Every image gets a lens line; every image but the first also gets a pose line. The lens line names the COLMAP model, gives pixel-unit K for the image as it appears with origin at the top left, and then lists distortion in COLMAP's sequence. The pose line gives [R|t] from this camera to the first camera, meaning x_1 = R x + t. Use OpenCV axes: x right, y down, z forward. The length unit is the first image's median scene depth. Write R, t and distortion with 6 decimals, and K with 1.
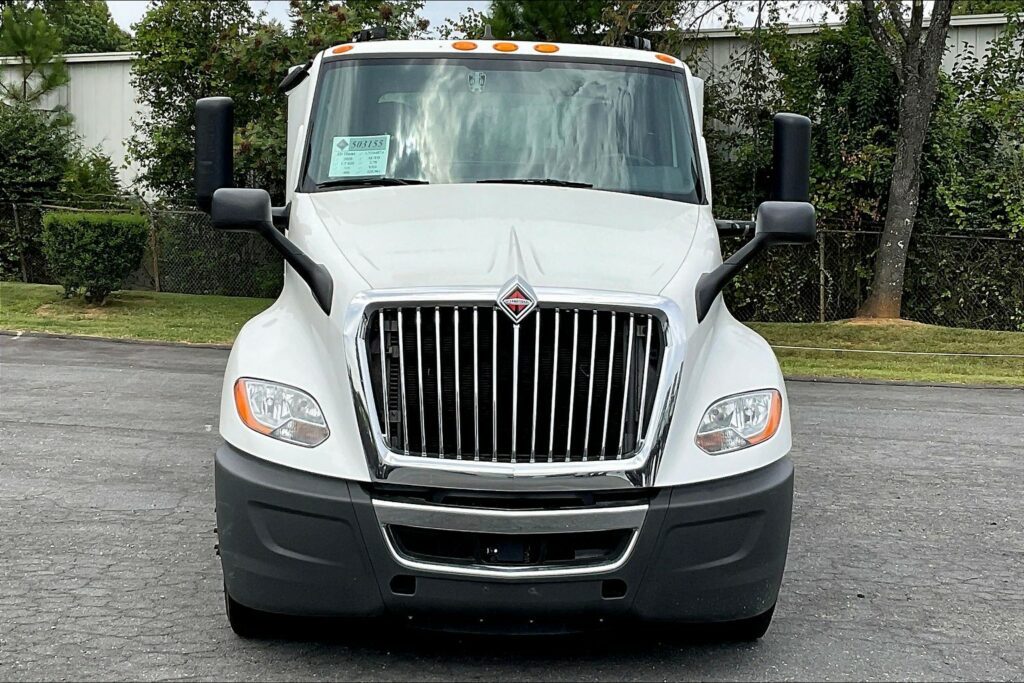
lens RADIAL K [[1594.3, 0, 512.0], [0, 1594.3, 341.5], [0, 0, 1]] dist [0.055274, 0.076277]
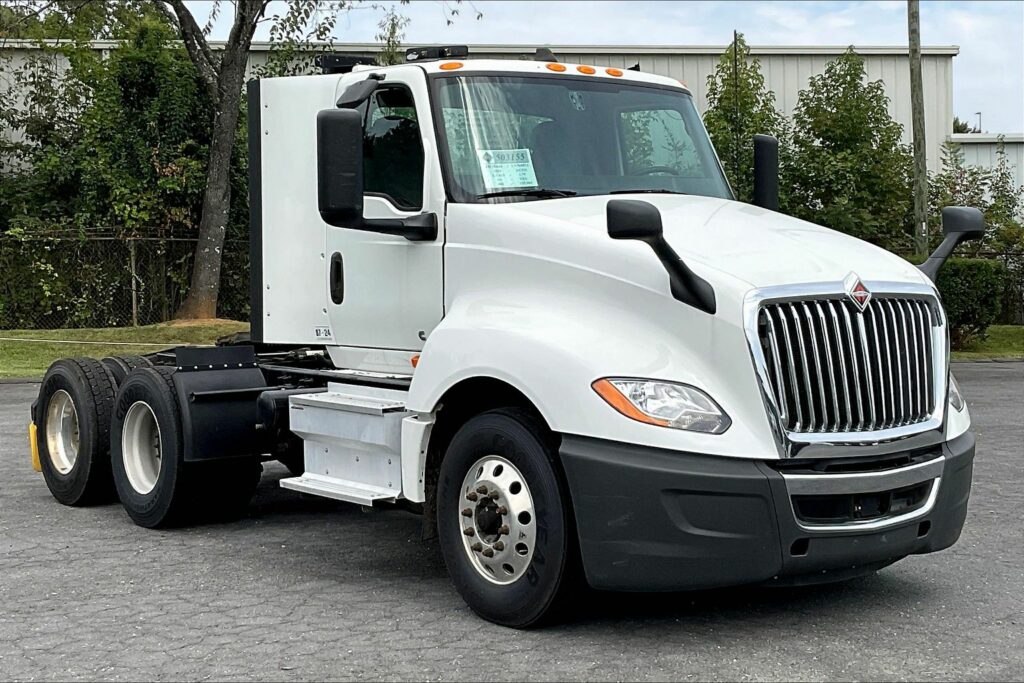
lens RADIAL K [[1500.1, 0, 512.0], [0, 1500.1, 341.5], [0, 0, 1]] dist [0.036829, 0.024840]
pose [[0.849026, -0.055832, 0.525394, -0.125436], [0.056059, 0.998307, 0.015497, -0.003382], [-0.525369, 0.016296, 0.850718, 0.030958]]
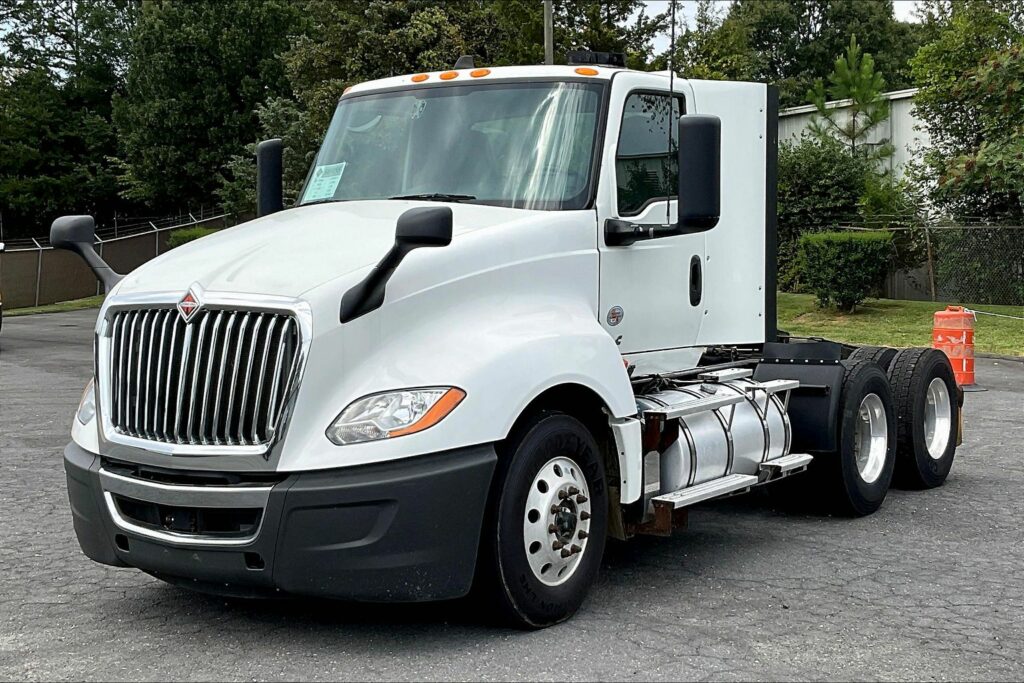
lens RADIAL K [[1411.4, 0, 512.0], [0, 1411.4, 341.5], [0, 0, 1]] dist [0.047323, 0.034072]
pose [[0.838628, 0.003340, -0.544694, 0.119523], [-0.005184, 0.999985, -0.001850, 0.000386], [0.544680, 0.004375, 0.838633, 0.042370]]
